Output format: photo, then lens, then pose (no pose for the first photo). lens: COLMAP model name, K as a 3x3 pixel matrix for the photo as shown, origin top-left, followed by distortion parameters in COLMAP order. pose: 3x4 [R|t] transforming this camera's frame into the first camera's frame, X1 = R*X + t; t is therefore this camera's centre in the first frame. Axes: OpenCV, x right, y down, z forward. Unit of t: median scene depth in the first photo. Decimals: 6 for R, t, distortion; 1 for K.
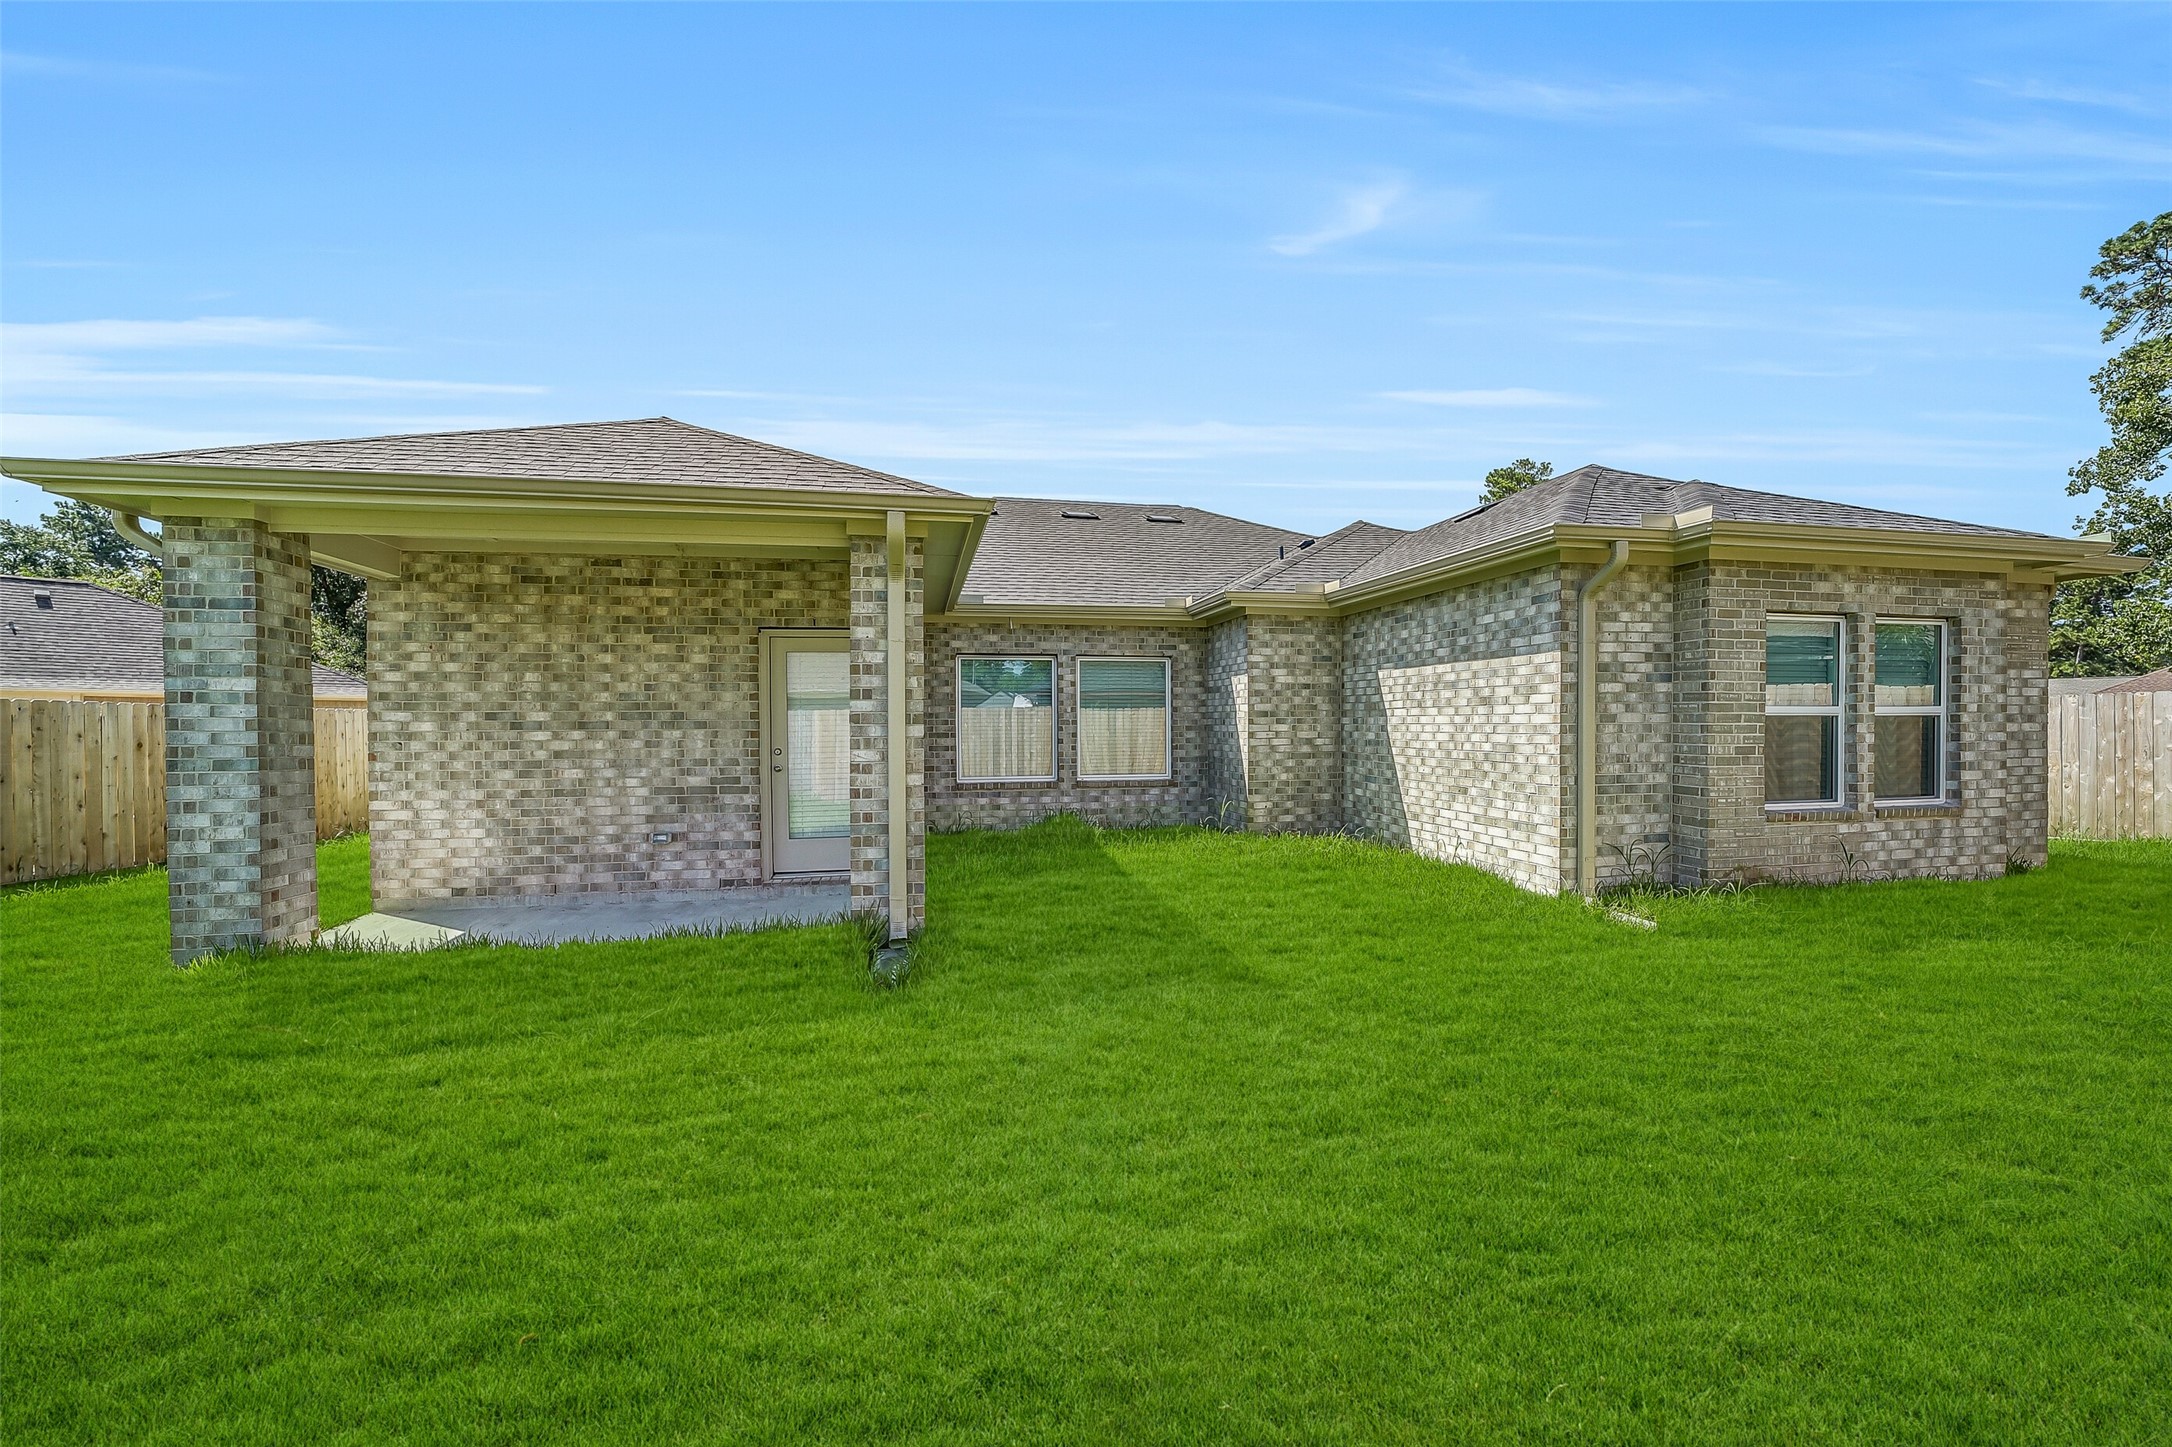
lens RADIAL K [[850.2, 0, 1083.6], [0, 850.2, 731.2], [0, 0, 1]] dist [-0.038003, 0.009994]
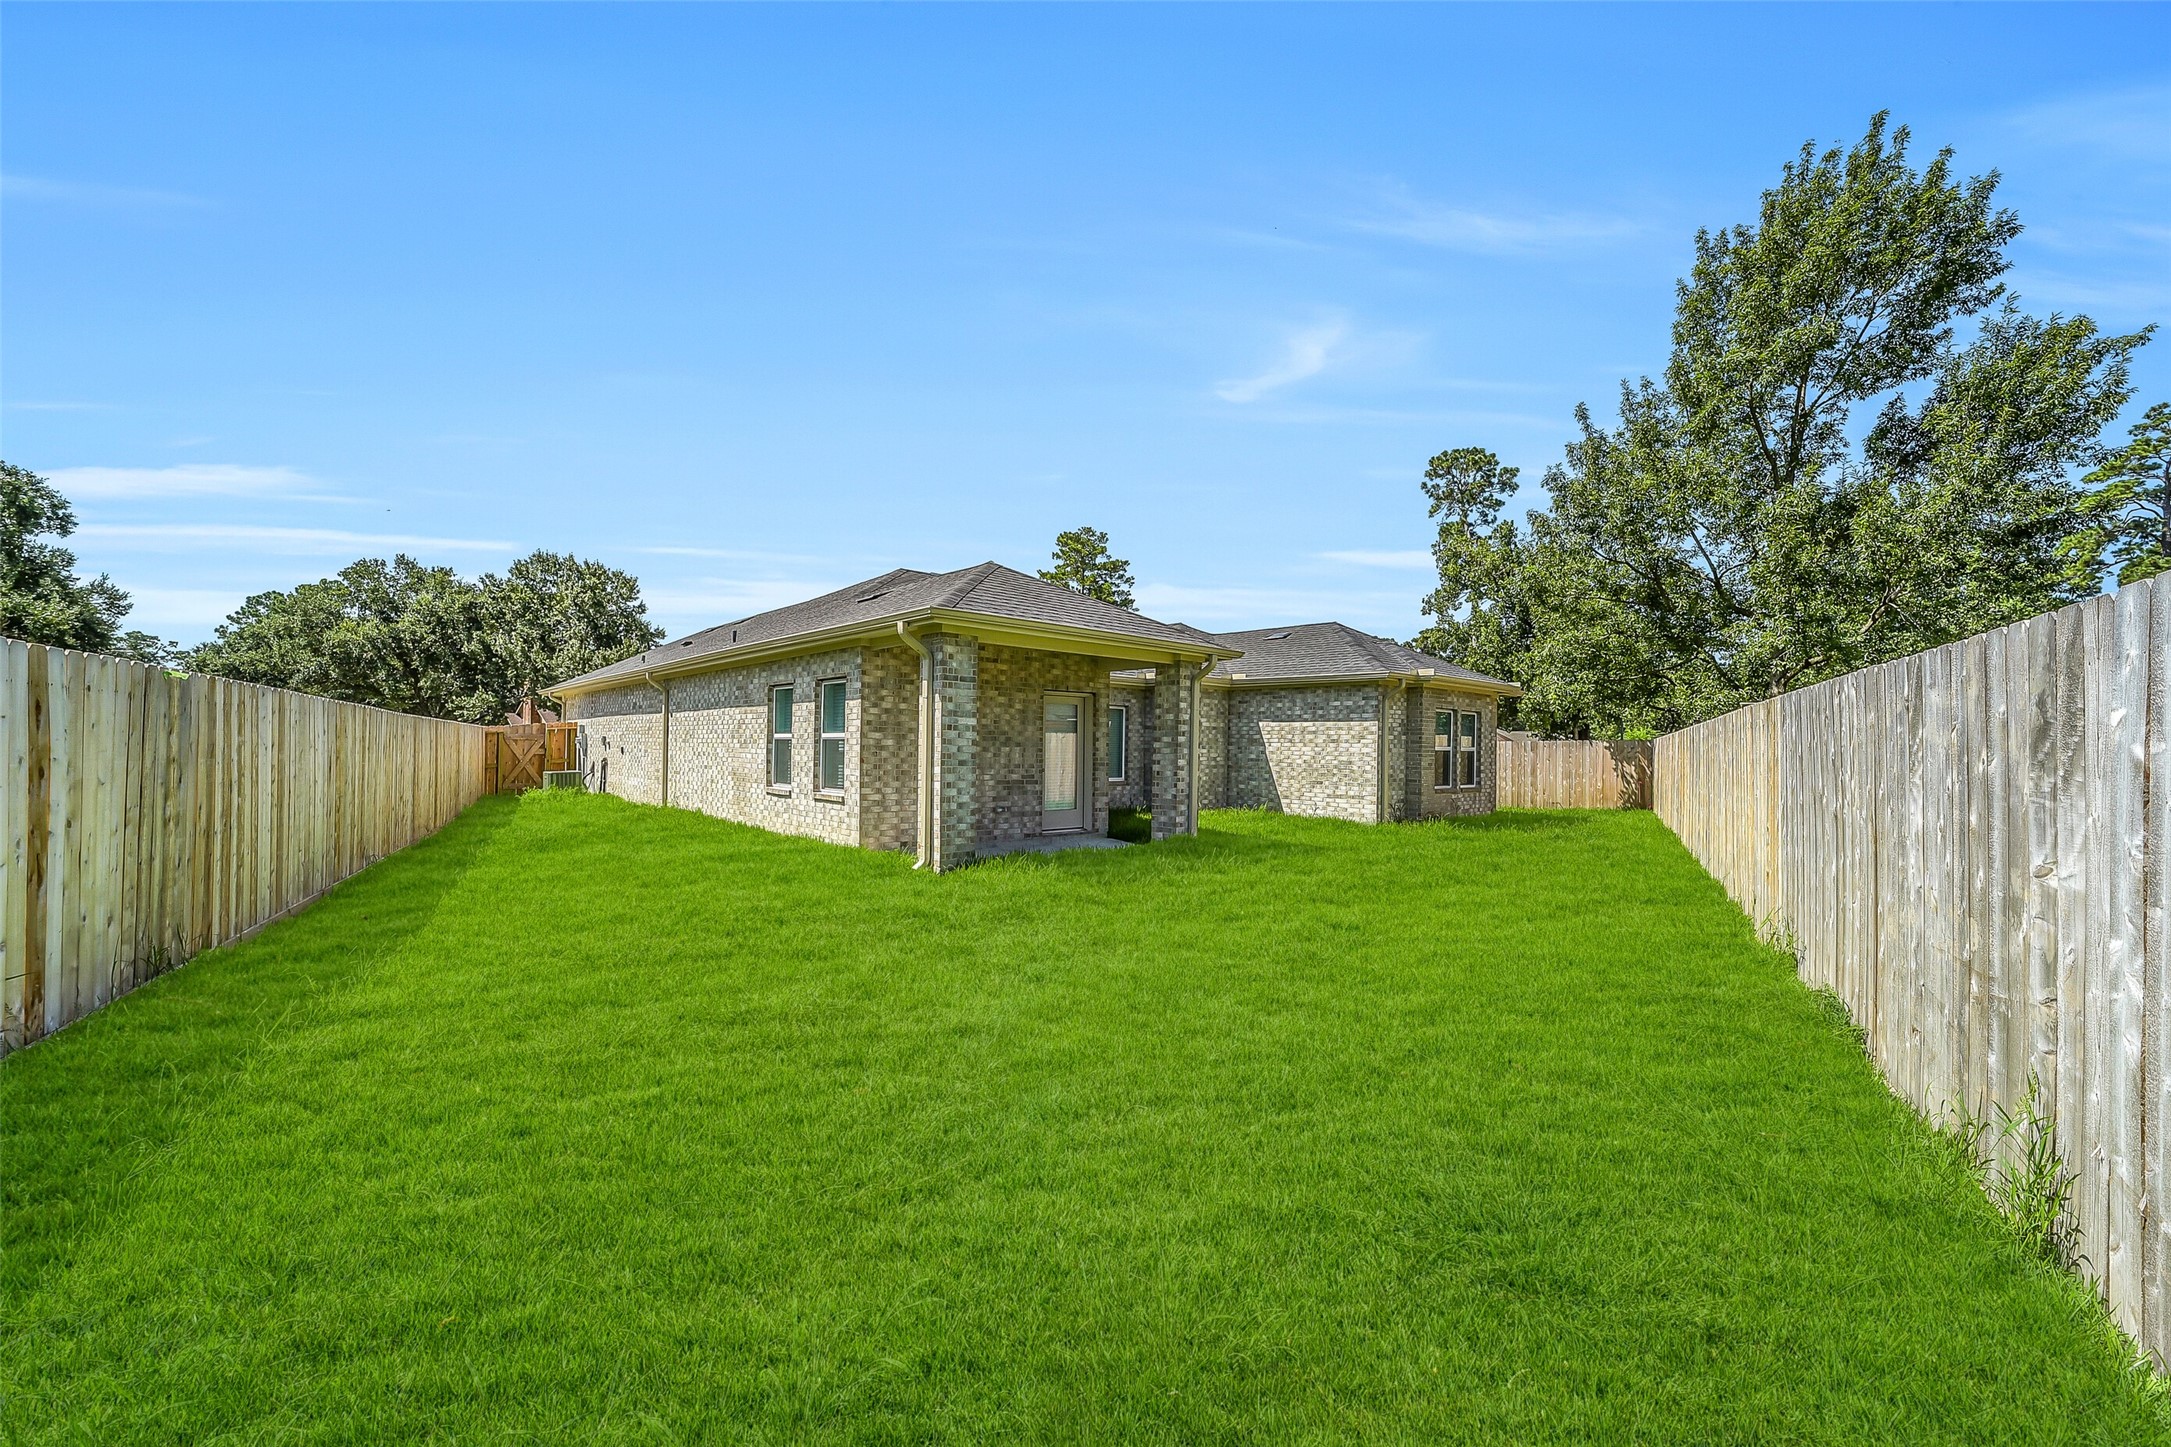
lens RADIAL K [[849.8, 0, 1083.1], [0, 849.8, 731.2], [0, 0, 1]] dist [-0.038003, 0.009994]
pose [[0.862987, 0.029324, 0.504375, -1.233067], [-0.017821, 0.999460, -0.027617, 0.011367], [-0.504912, 0.014844, 0.863043, -0.580464]]
